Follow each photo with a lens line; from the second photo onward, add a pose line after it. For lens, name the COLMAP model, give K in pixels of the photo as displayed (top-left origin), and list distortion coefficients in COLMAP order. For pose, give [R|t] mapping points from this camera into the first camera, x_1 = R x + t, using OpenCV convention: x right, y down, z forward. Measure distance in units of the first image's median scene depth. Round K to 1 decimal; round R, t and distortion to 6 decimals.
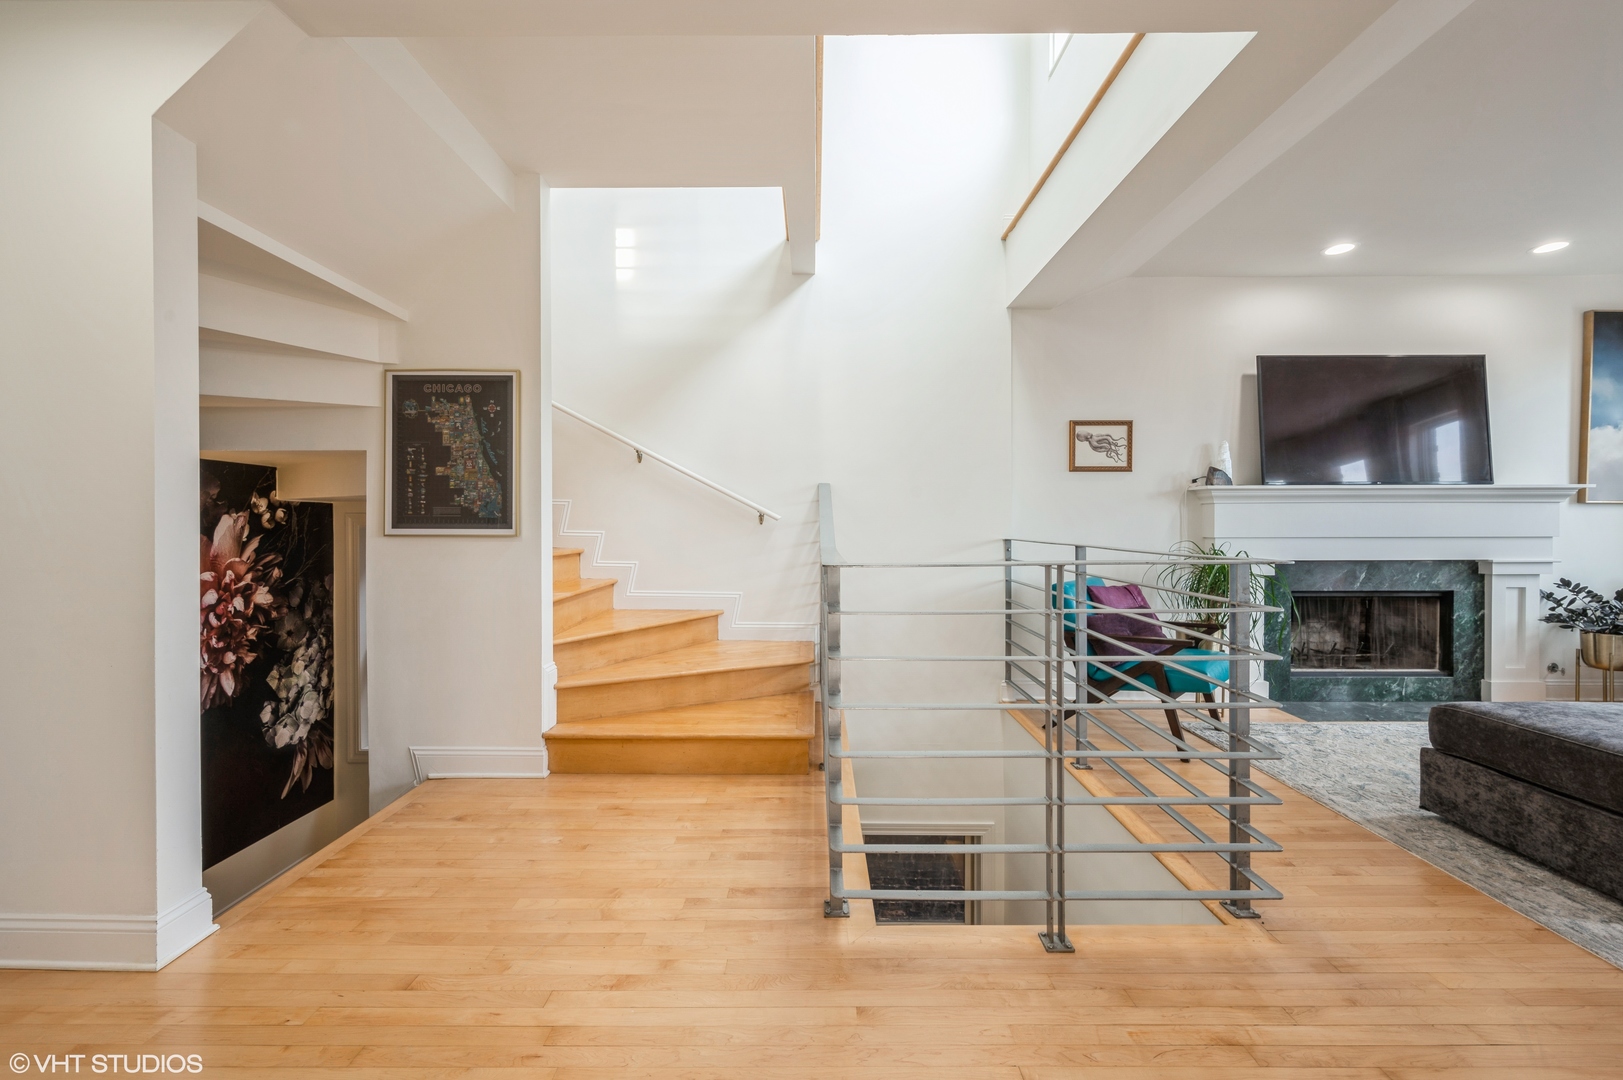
lens RADIAL K [[638.2, 0, 812.0], [0, 638.2, 534.2], [0, 0, 1]] dist [-0.000250, 0.000466]
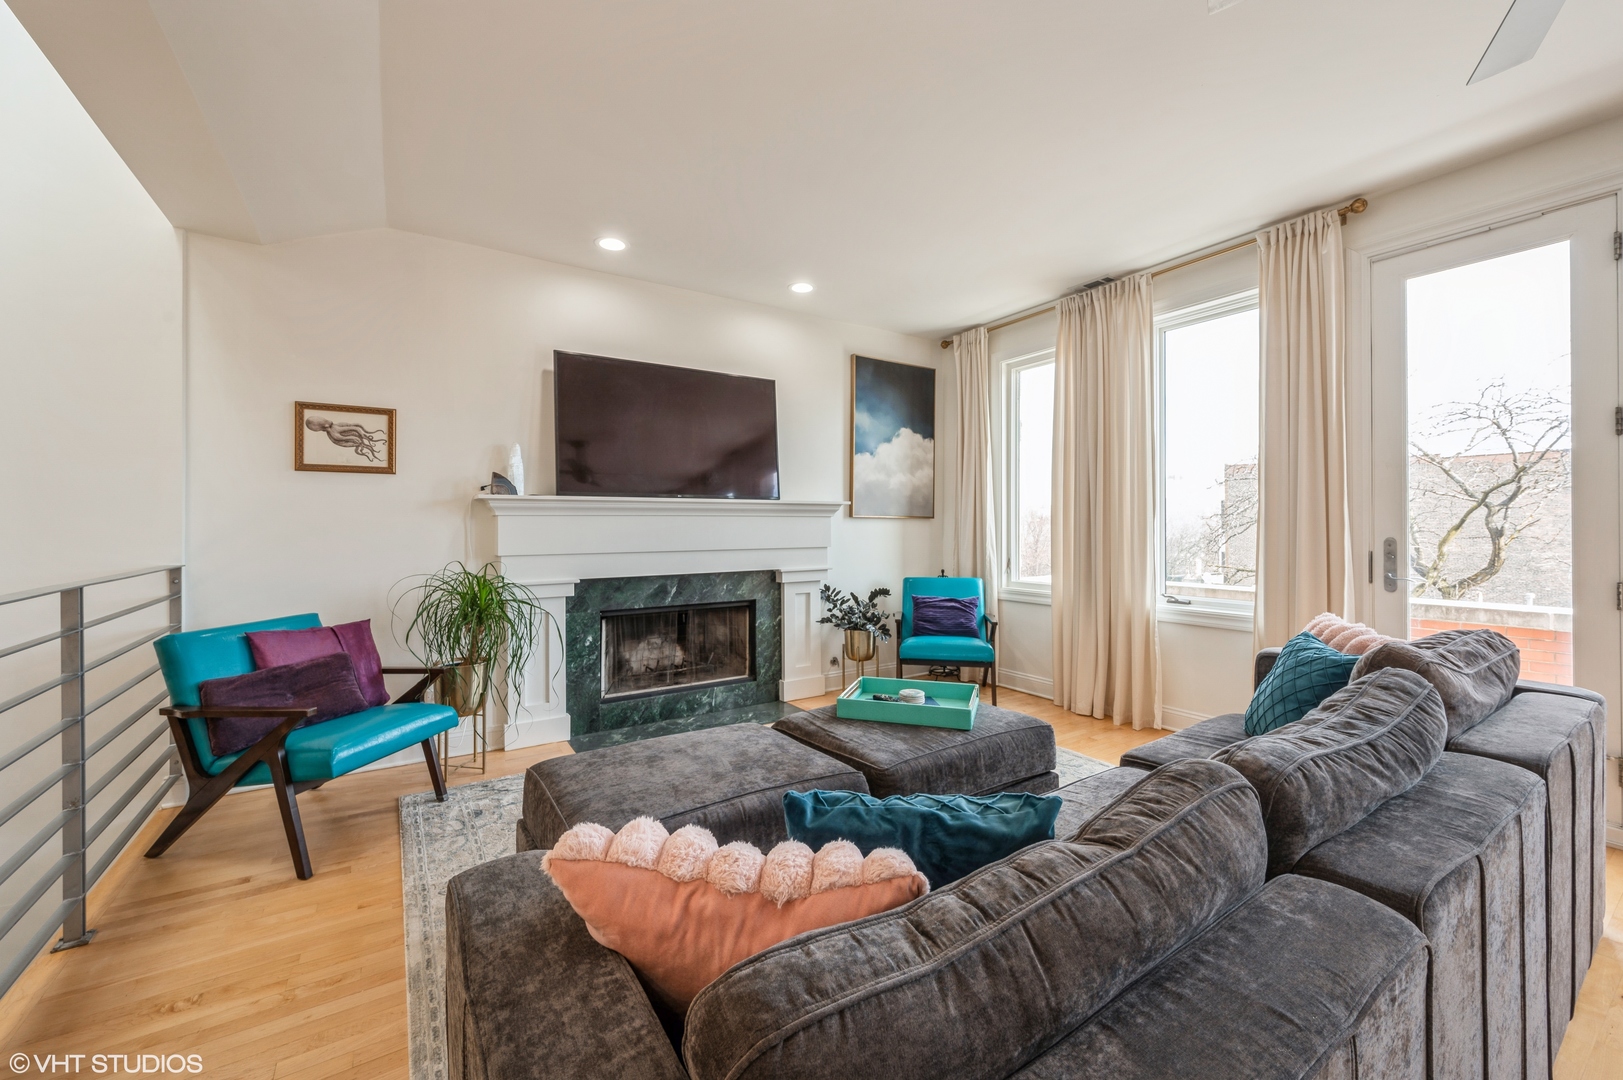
lens RADIAL K [[645.5, 0, 812.5], [0, 645.5, 524.8], [0, 0, 1]] dist [-0.001016, 0.000010]
pose [[0.833979, -0.000971, 0.551795, 0.496223], [0.010503, 0.999845, -0.014114, -0.019148], [-0.551696, 0.017566, 0.833860, 0.054583]]
